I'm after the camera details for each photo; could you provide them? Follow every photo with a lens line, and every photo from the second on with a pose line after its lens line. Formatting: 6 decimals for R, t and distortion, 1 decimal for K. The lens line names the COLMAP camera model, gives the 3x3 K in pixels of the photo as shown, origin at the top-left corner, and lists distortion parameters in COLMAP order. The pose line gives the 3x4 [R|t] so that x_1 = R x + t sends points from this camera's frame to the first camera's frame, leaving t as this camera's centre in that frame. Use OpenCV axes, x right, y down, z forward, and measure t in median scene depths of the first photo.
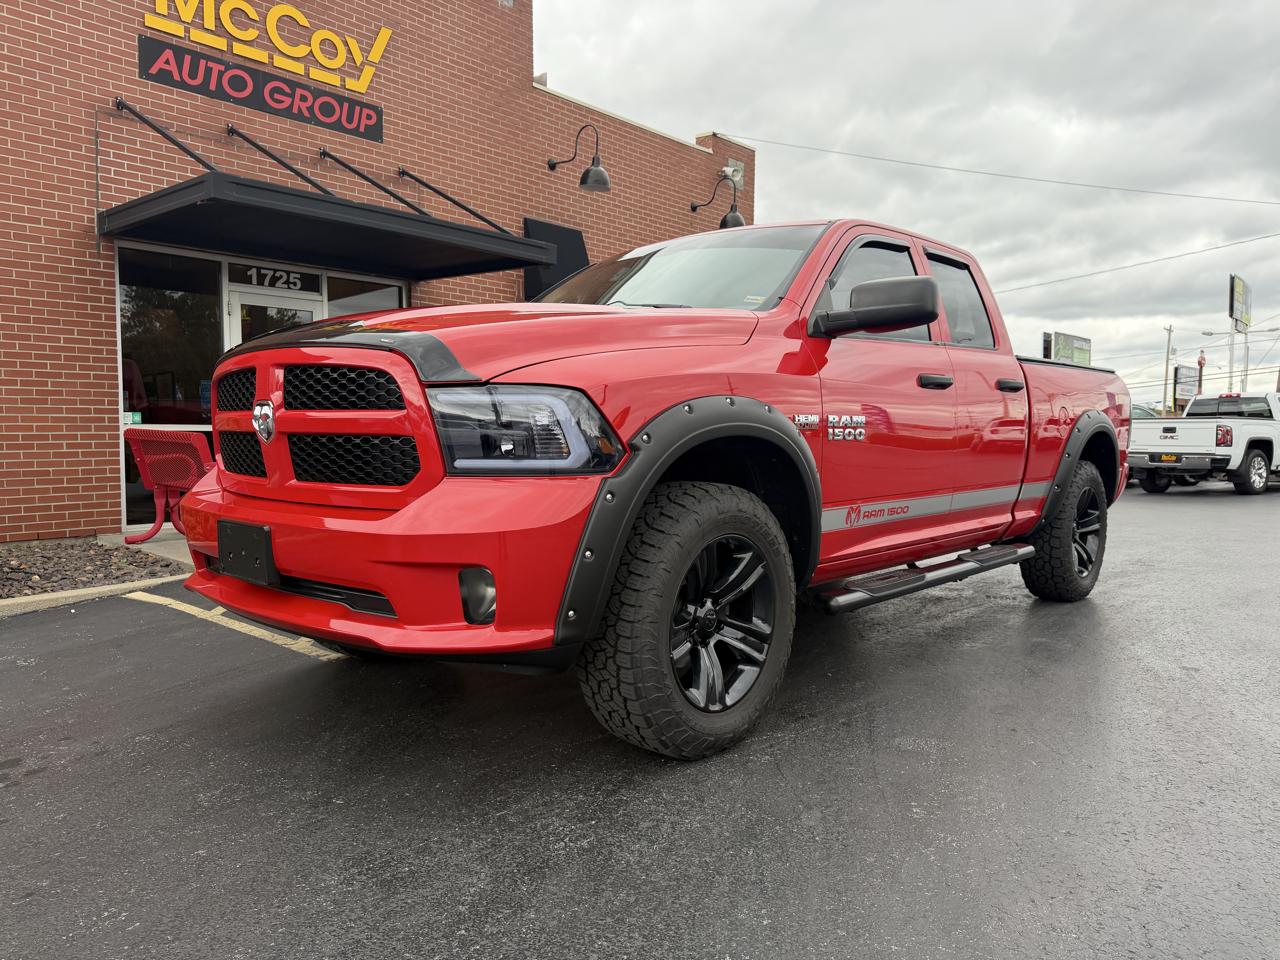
lens RADIAL K [[918.4, 0, 650.4], [0, 918.4, 484.8], [0, 0, 1]] dist [0.016828, -0.017841]
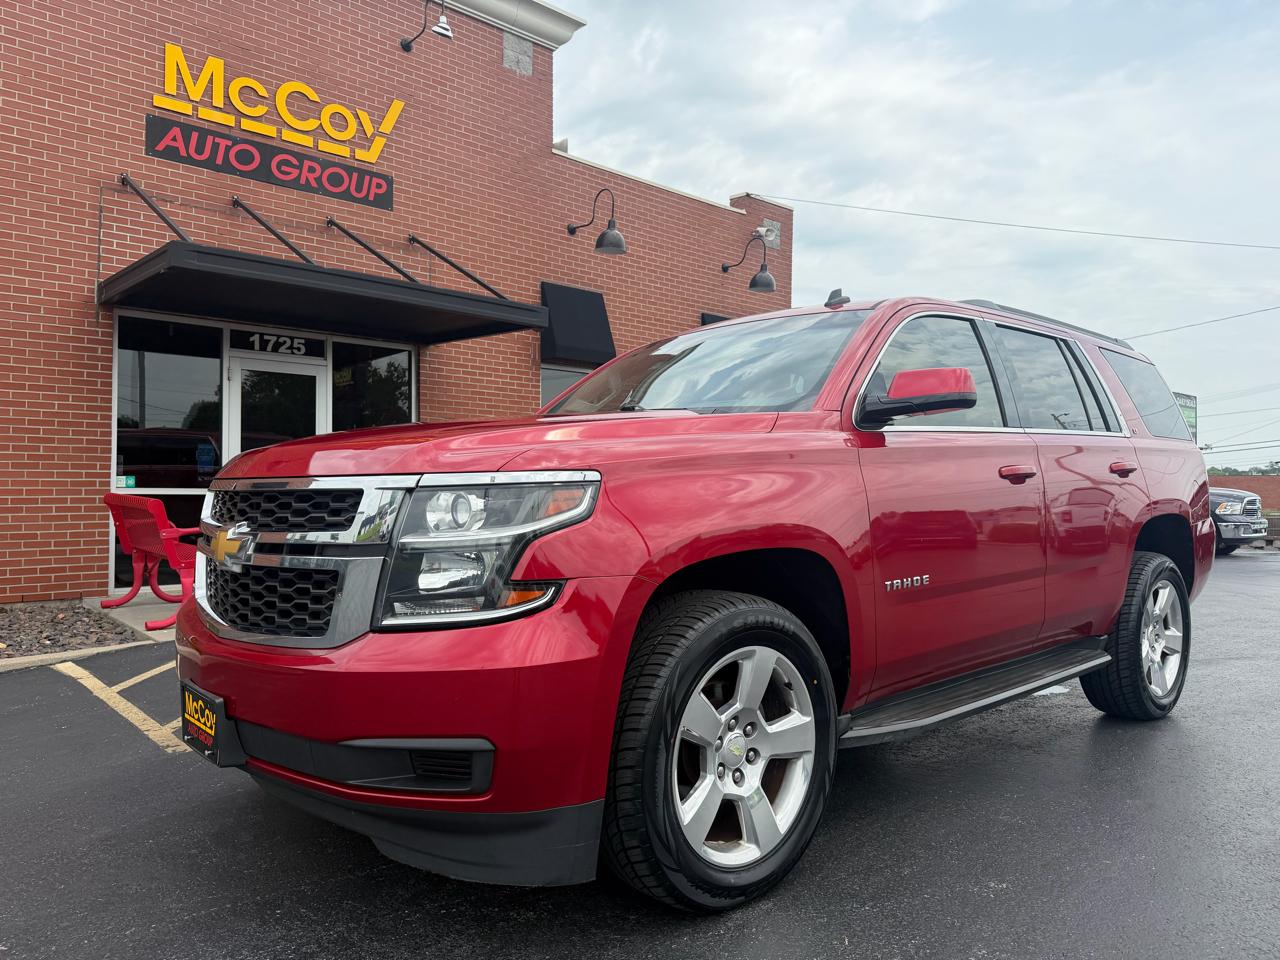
lens RADIAL K [[918.4, 0, 645.2], [0, 918.4, 480.8], [0, 0, 1]] dist [0.016828, -0.017841]
pose [[0.994321, 0.006437, -0.106231, 0.104879], [-0.013516, 0.997724, -0.066055, -0.013264], [0.105564, 0.067115, 0.992145, 0.050150]]
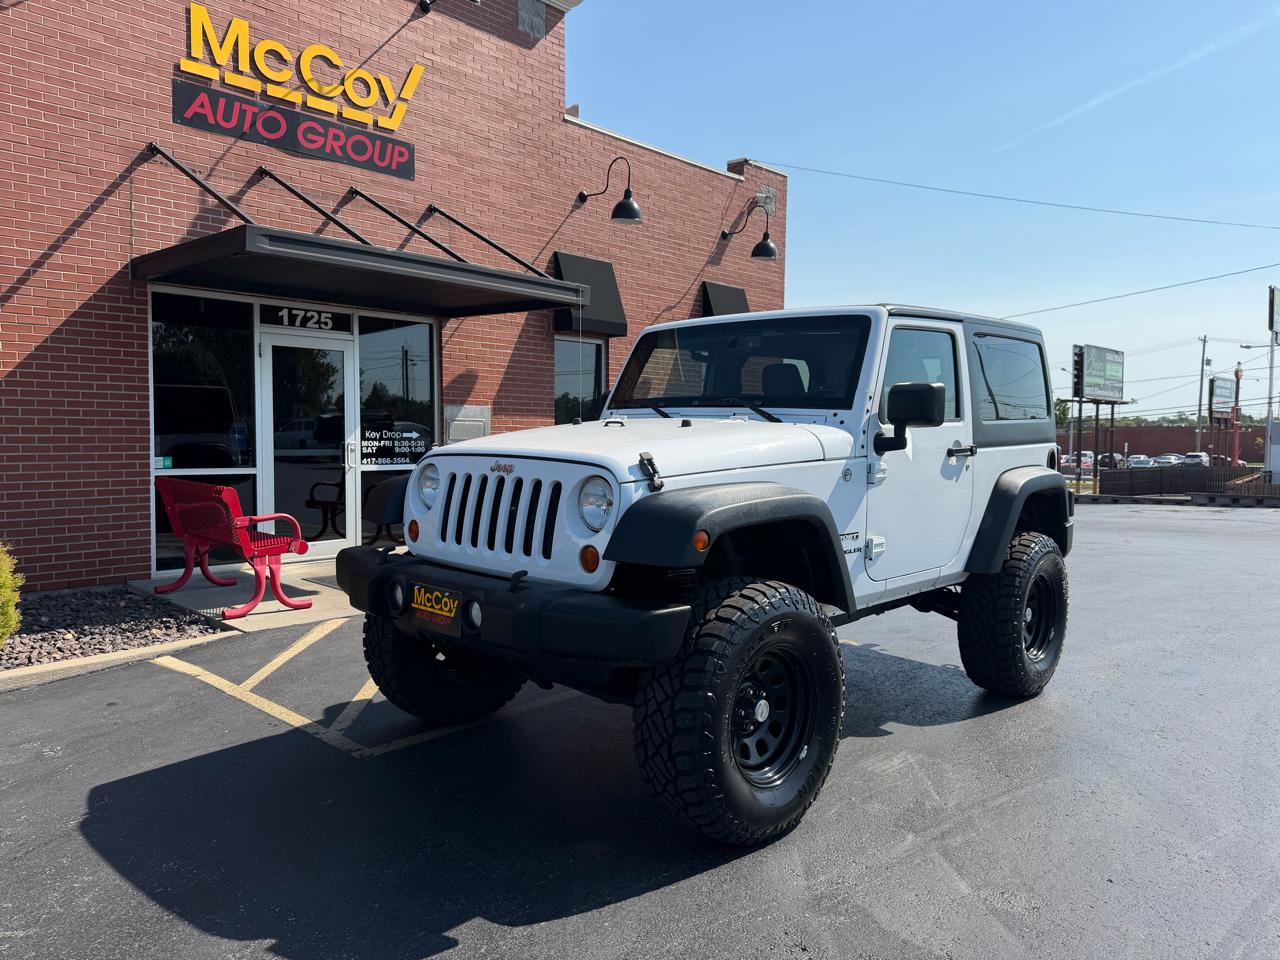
lens RADIAL K [[918.4, 0, 637.6], [0, 918.4, 481.4], [0, 0, 1]] dist [0.016828, -0.017841]
pose [[0.999314, 0.005392, -0.036646, -0.014059], [-0.005843, 0.999908, -0.012223, -0.039933], [0.036576, 0.012428, 0.999254, 0.025492]]
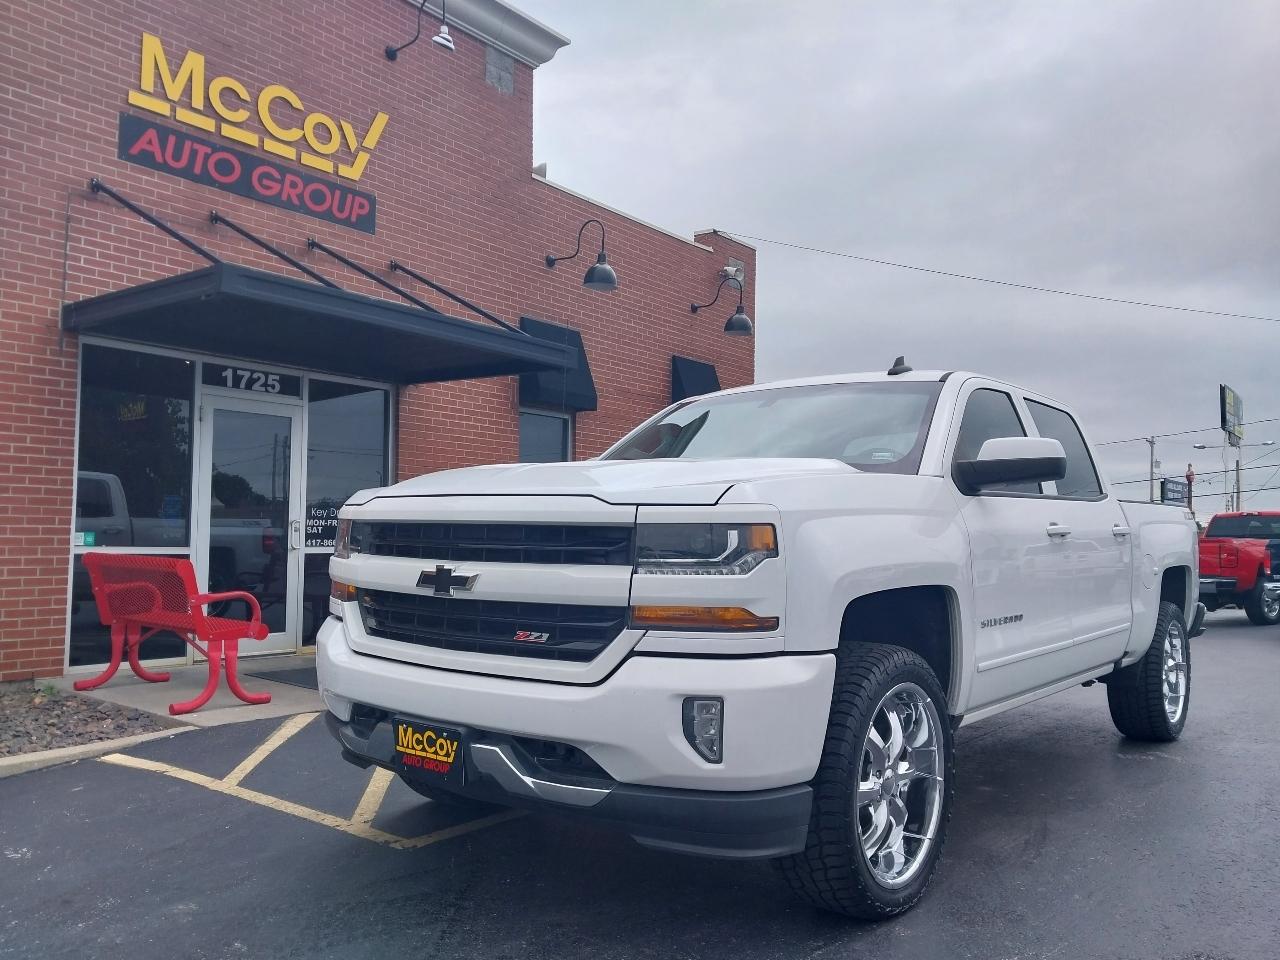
lens RADIAL K [[1022.5, 0, 641.0], [0, 1022.5, 489.1], [0, 0, 1]] dist [0.011224, -0.001460]
pose [[0.998611, 0.008441, 0.052002, -0.088947], [-0.002475, 0.993509, -0.113727, -0.010941], [-0.052625, 0.113440, 0.992150, 0.022129]]
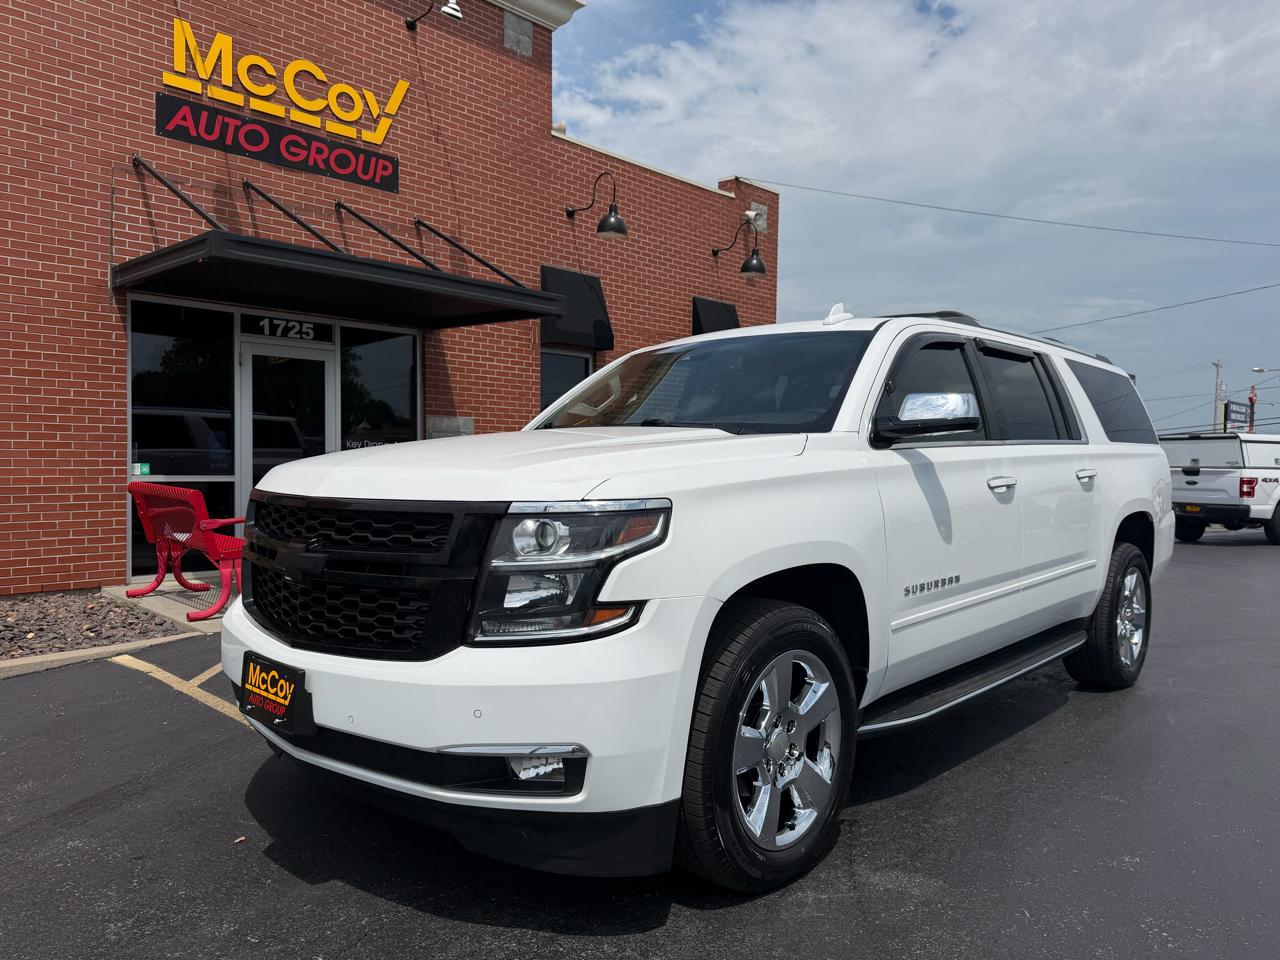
lens RADIAL K [[918.4, 0, 638.4], [0, 918.4, 485.7], [0, 0, 1]] dist [0.016828, -0.017841]
pose [[0.998669, 0.008631, -0.050859, 0.026605], [-0.010351, 0.999380, -0.033652, -0.024553], [0.050537, 0.034134, 0.998139, 0.026494]]
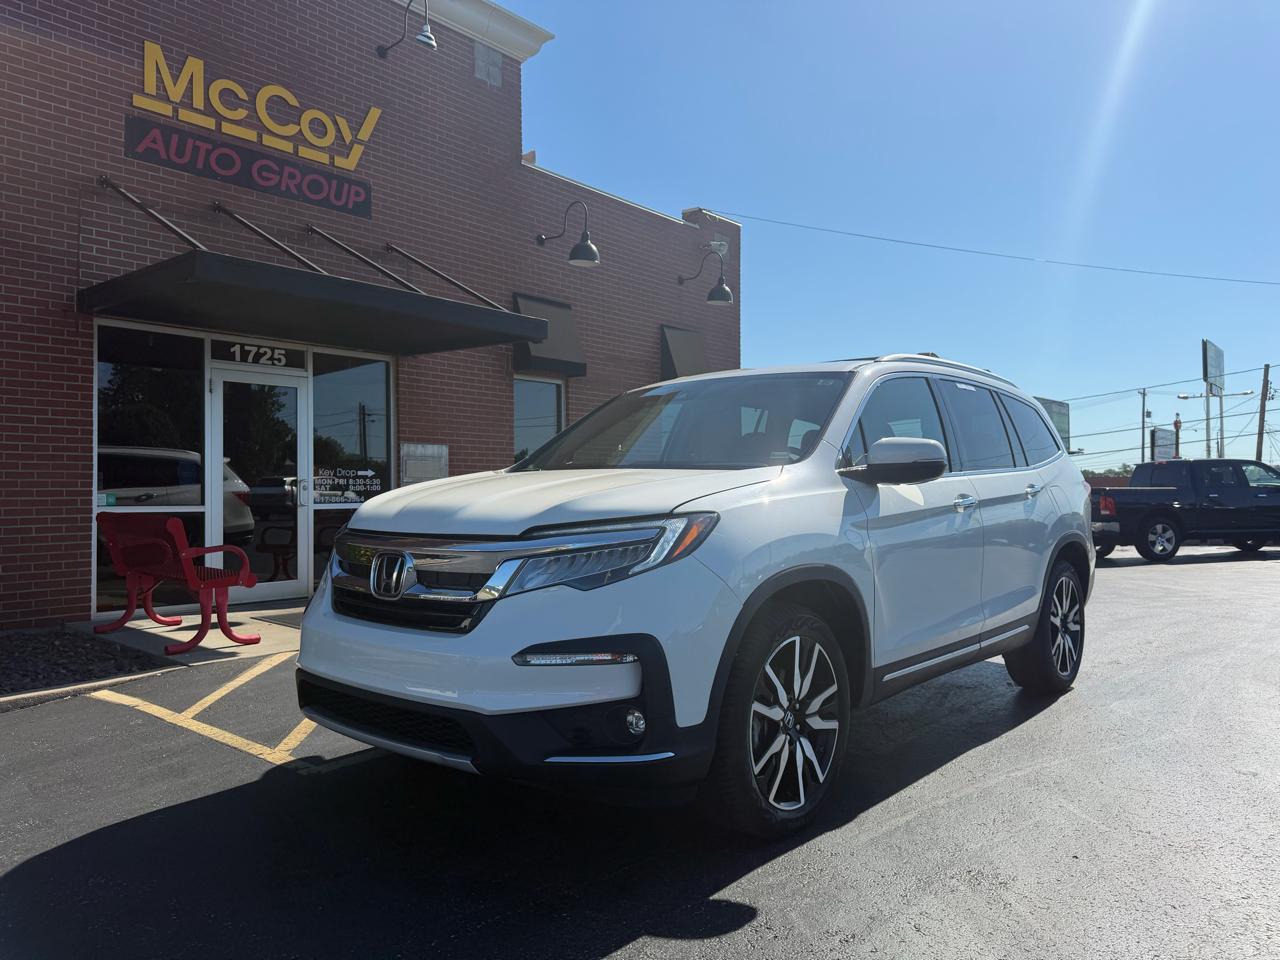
lens RADIAL K [[918.4, 0, 646.4], [0, 918.4, 480.2], [0, 0, 1]] dist [0.016828, -0.017841]
pose [[0.999846, -0.009296, 0.014898, -0.011925], [0.010410, 0.997014, -0.076522, -0.012411], [-0.014143, 0.076666, 0.996957, 0.029436]]
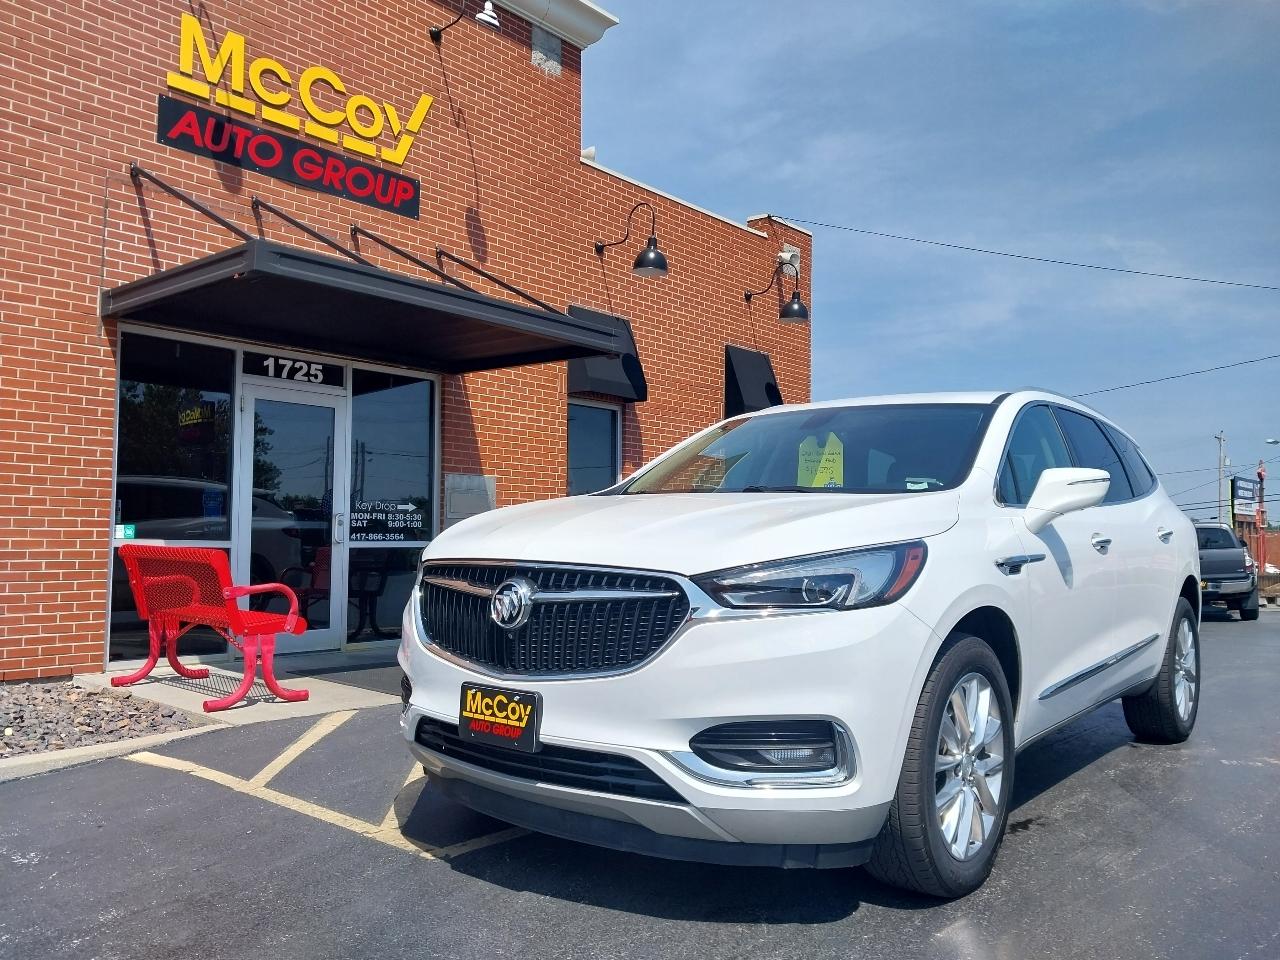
lens RADIAL K [[1022.5, 0, 638.4], [0, 1022.5, 487.2], [0, 0, 1]] dist [0.011224, -0.001460]
pose [[0.999996, 0.002782, -0.000954, -0.088430], [-0.002875, 0.993049, -0.117663, -0.004488], [0.000620, 0.117665, 0.993053, 0.068760]]
